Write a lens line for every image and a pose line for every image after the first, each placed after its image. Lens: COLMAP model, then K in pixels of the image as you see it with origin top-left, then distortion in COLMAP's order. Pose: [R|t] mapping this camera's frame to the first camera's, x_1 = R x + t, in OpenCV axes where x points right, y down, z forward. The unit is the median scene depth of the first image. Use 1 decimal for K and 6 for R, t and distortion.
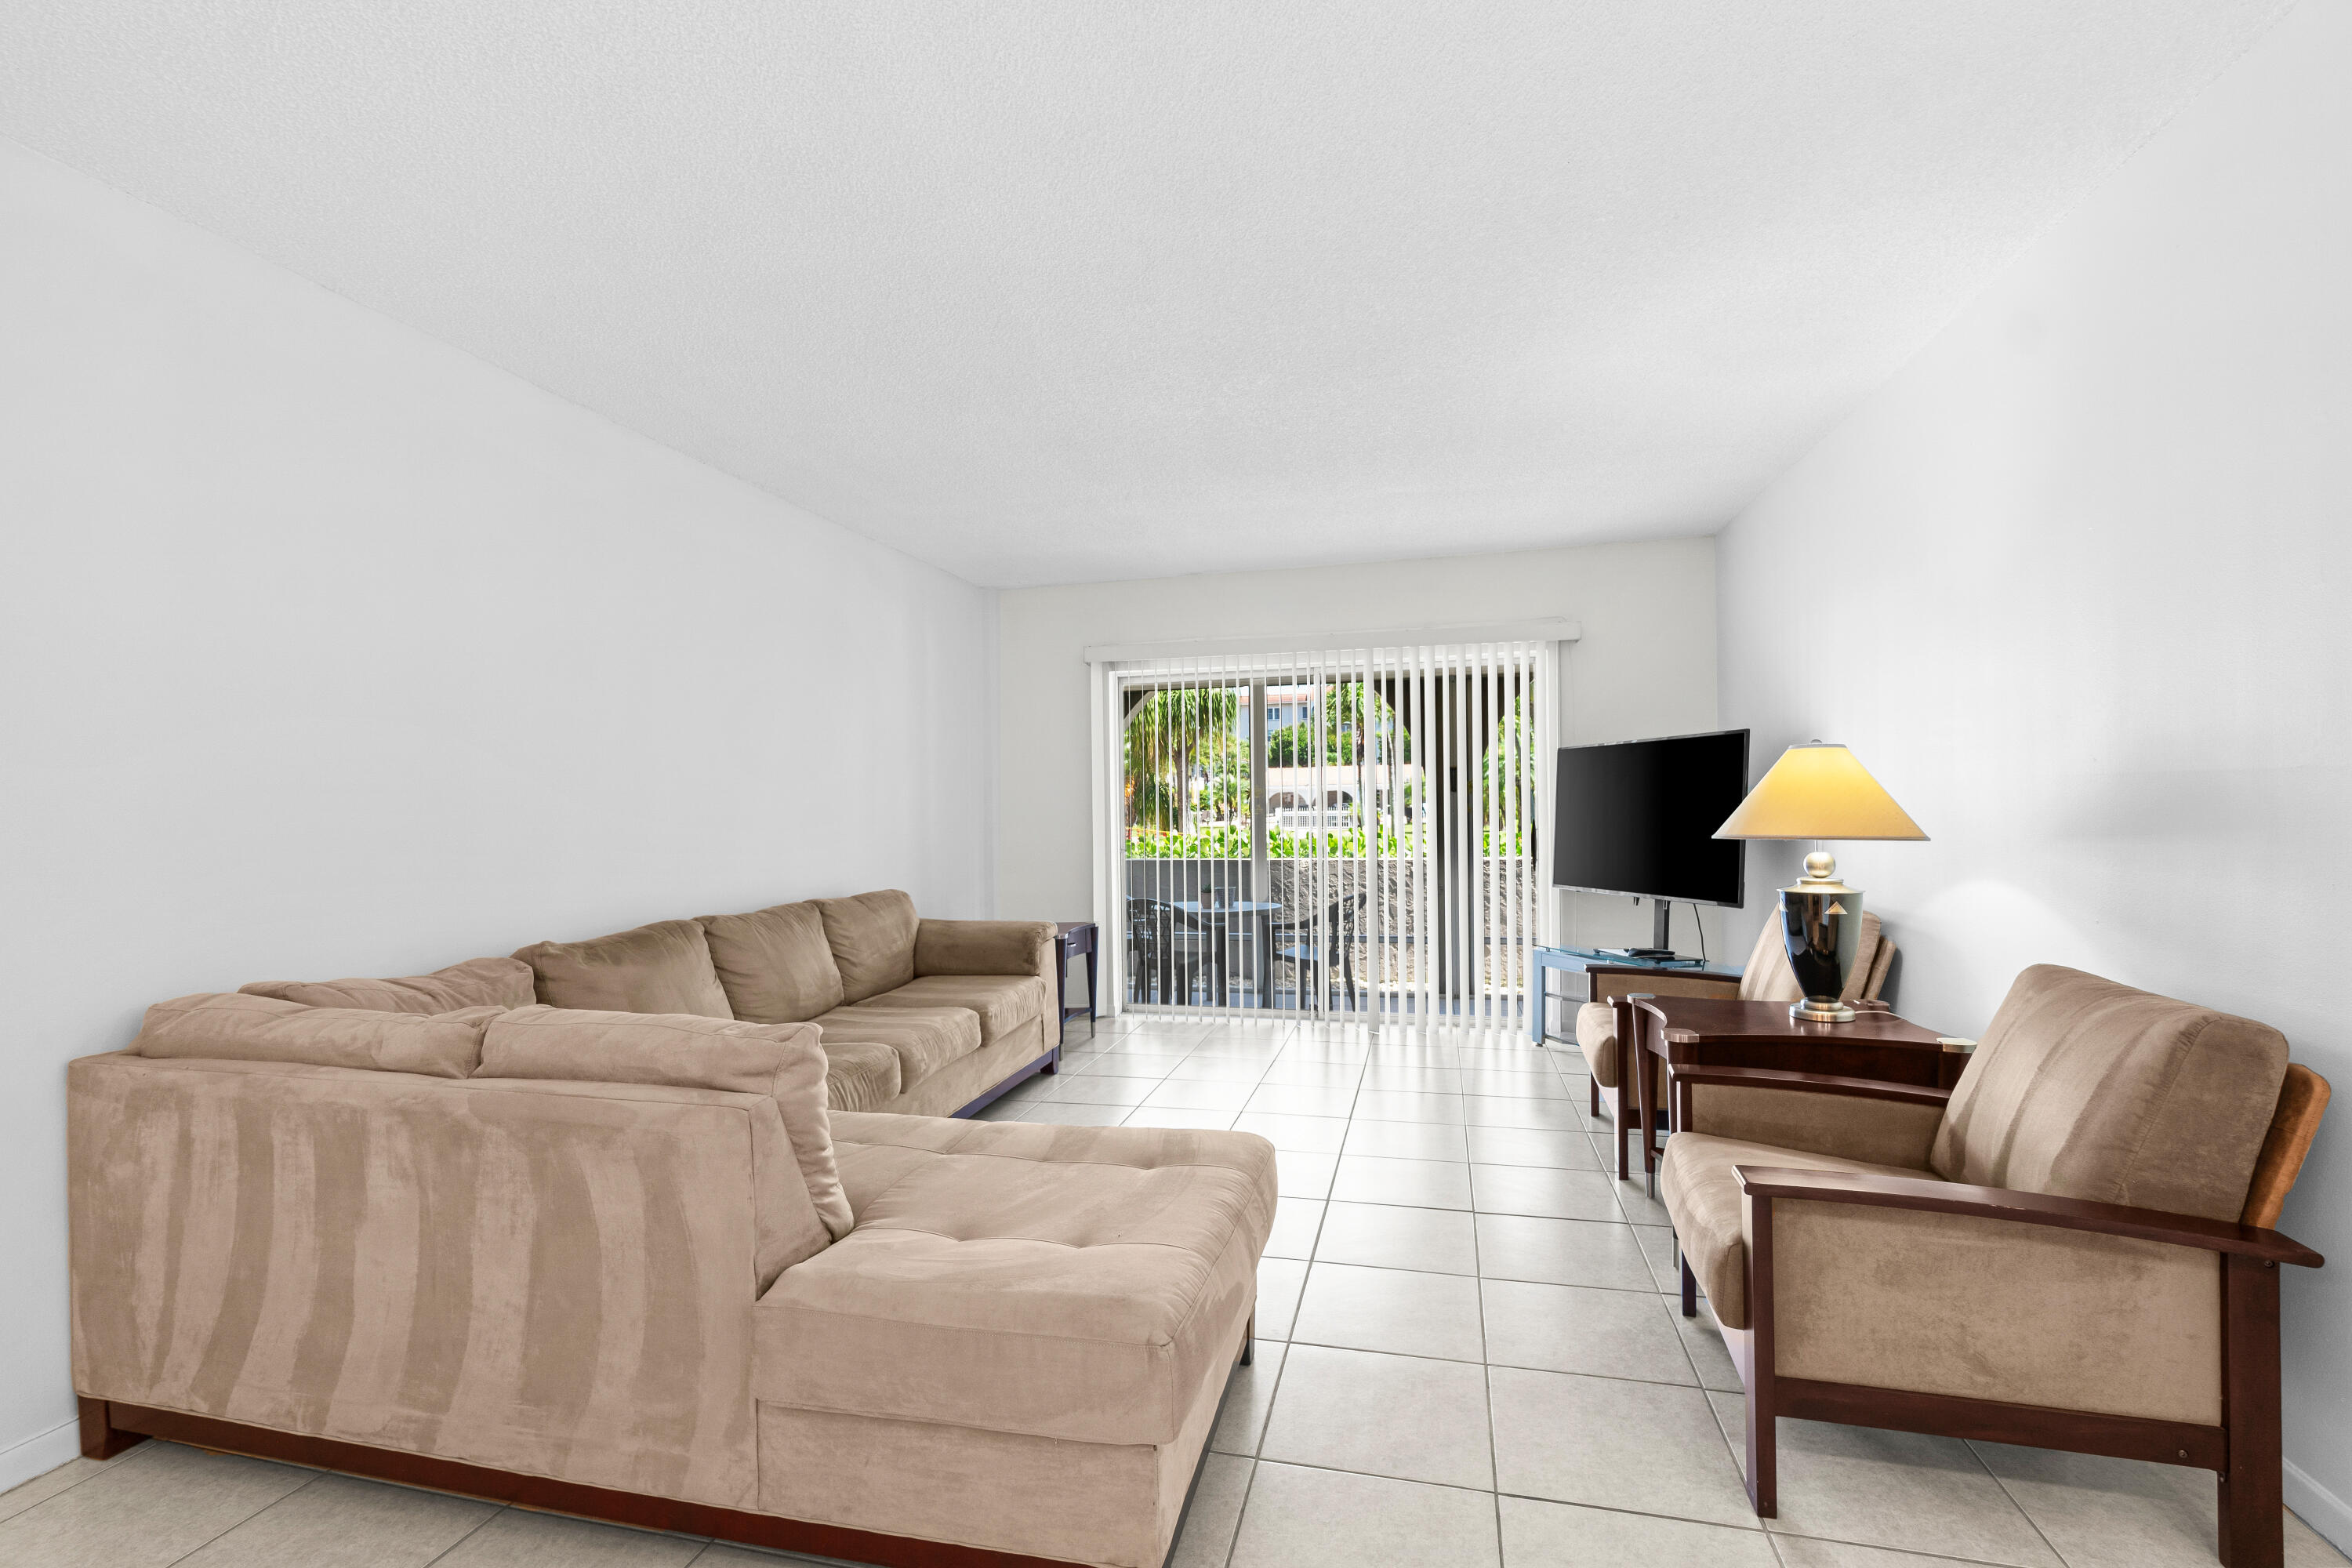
lens RADIAL K [[1035.6, 0, 1167.4], [0, 1035.6, 805.1], [0, 0, 1]] dist [-0.001760, 0.001076]
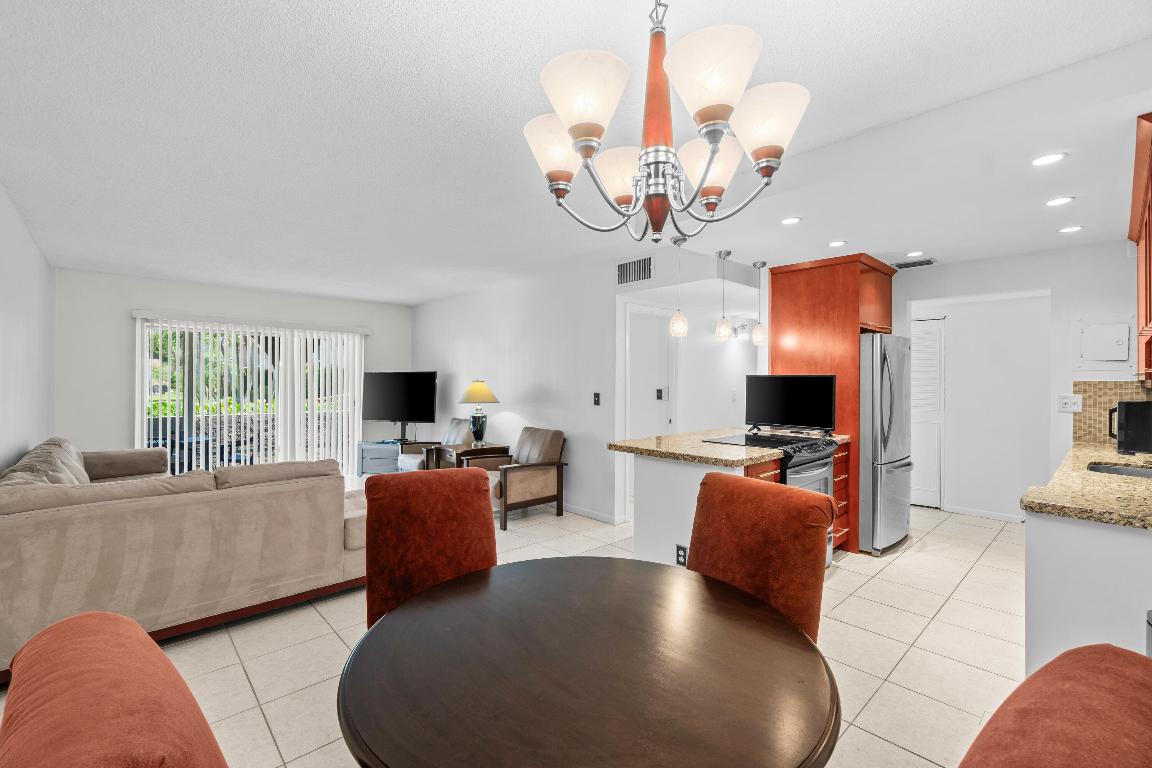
lens RADIAL K [[507.2, 0, 567.9], [0, 507.2, 391.2], [0, 0, 1]] dist [-0.001760, 0.001076]
pose [[0.542728, 0.004692, 0.839895, -0.922755], [-0.013368, 0.999906, 0.003052, -0.026890], [-0.839802, -0.012885, 0.542740, -0.434852]]
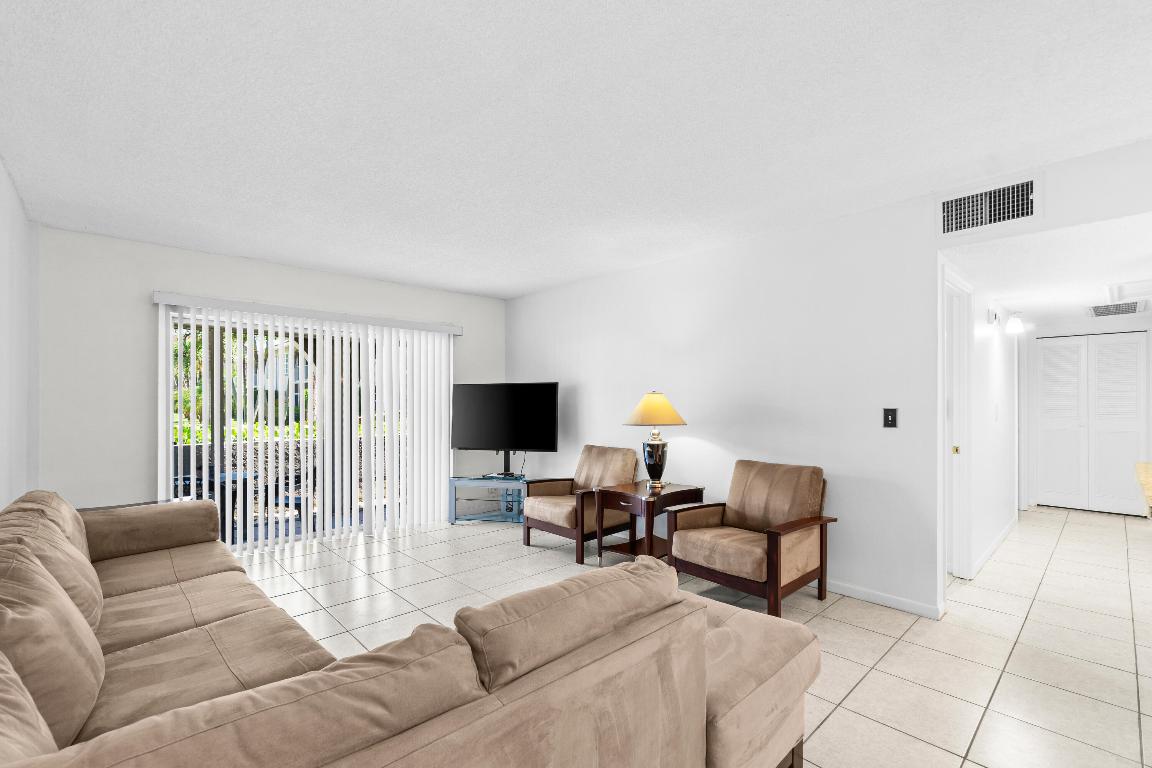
lens RADIAL K [[507.2, 0, 560.8], [0, 507.2, 405.9], [0, 0, 1]] dist [-0.001760, 0.001076]
pose [[0.541964, 0.007580, 0.840367, -0.722513], [-0.005532, 0.999970, -0.005452, -0.011887], [-0.840383, -0.001694, 0.541990, 0.453495]]
